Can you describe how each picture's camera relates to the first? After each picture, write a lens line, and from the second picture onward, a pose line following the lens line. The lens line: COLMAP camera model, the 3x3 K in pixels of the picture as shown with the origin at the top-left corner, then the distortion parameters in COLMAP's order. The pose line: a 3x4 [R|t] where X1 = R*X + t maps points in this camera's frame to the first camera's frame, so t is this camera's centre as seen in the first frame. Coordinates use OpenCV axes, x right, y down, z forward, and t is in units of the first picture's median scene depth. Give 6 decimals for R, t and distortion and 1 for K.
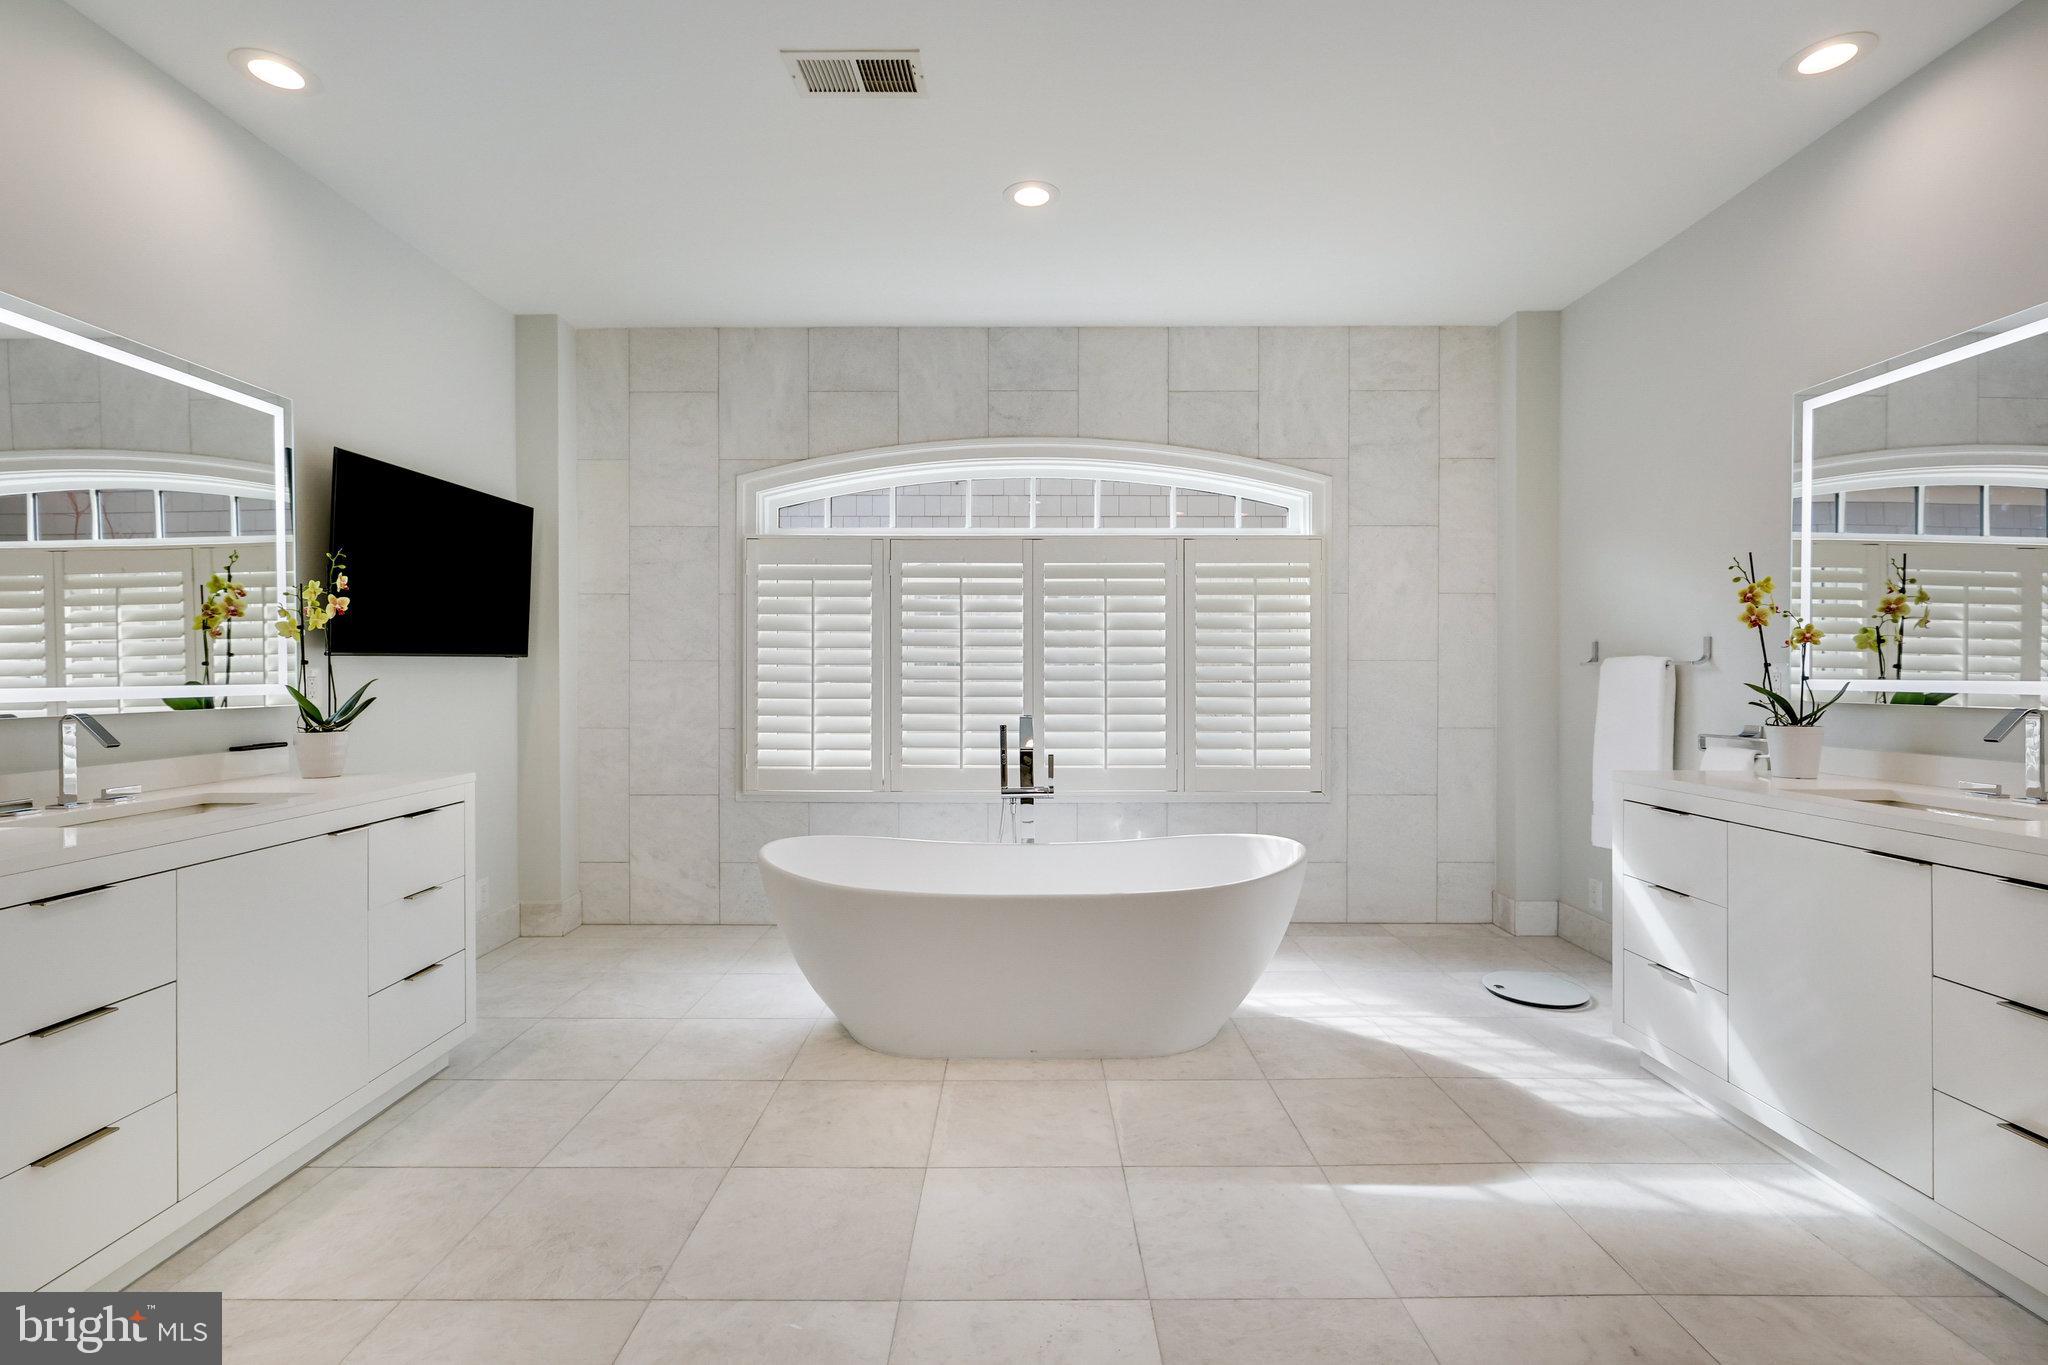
lens RADIAL K [[920.9, 0, 1024.0], [0, 920.9, 682.5], [0, 0, 1]] dist [-0.001181, 0.000013]
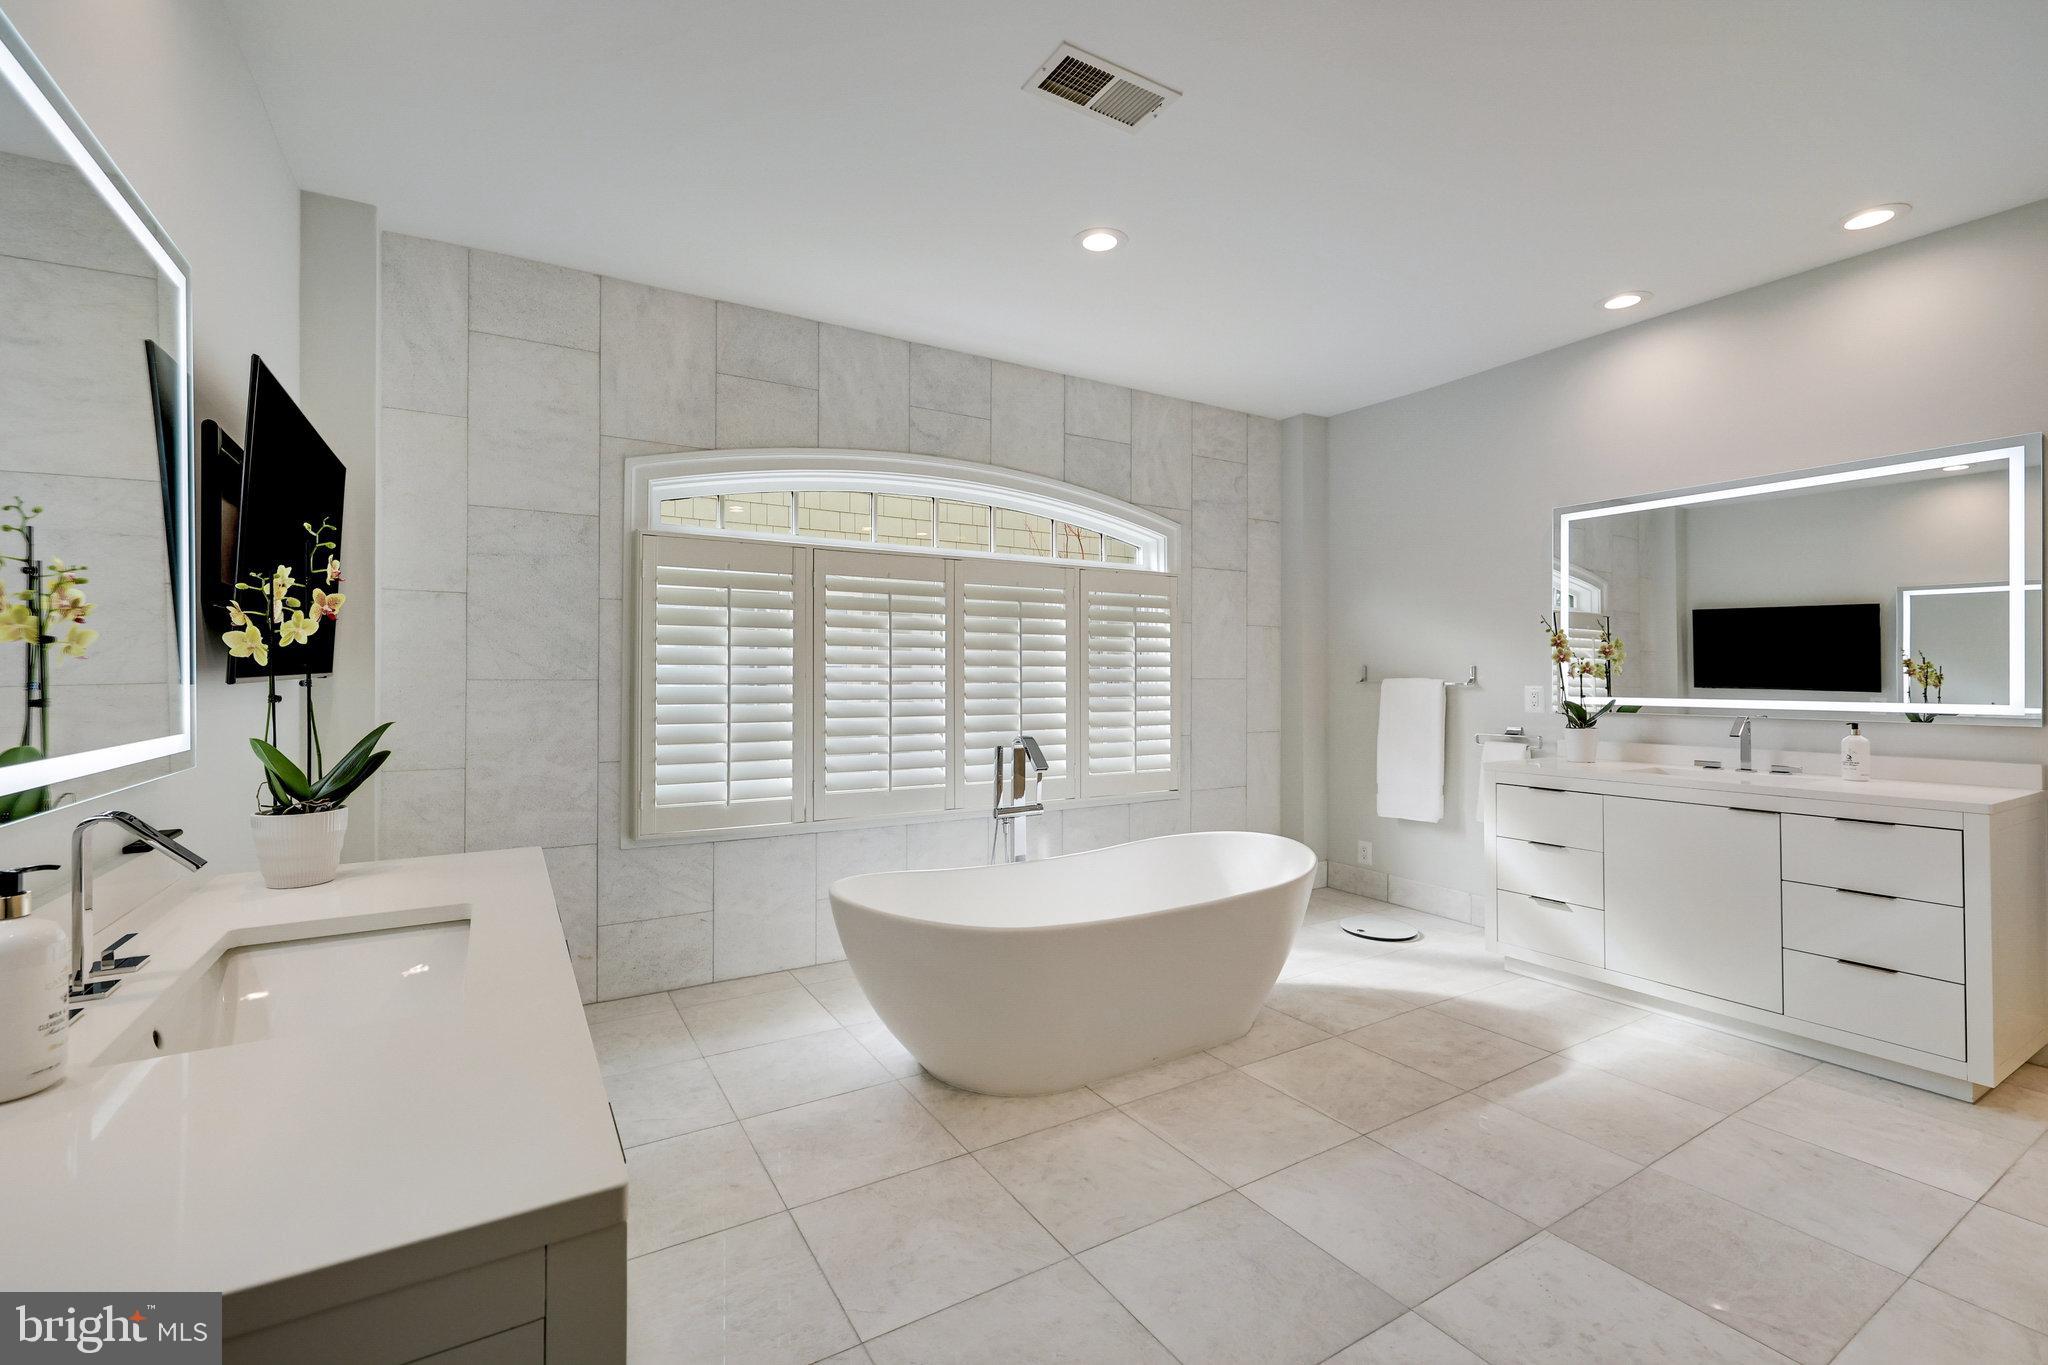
lens RADIAL K [[860.5, 0, 1018.2], [0, 860.5, 676.1], [0, 0, 1]] dist [-0.000873, 0.000045]
pose [[0.856192, 0.000184, 0.516657, -0.422443], [0.005140, 0.999947, -0.008873, -0.018882], [-0.516631, 0.010252, 0.856146, 0.157250]]
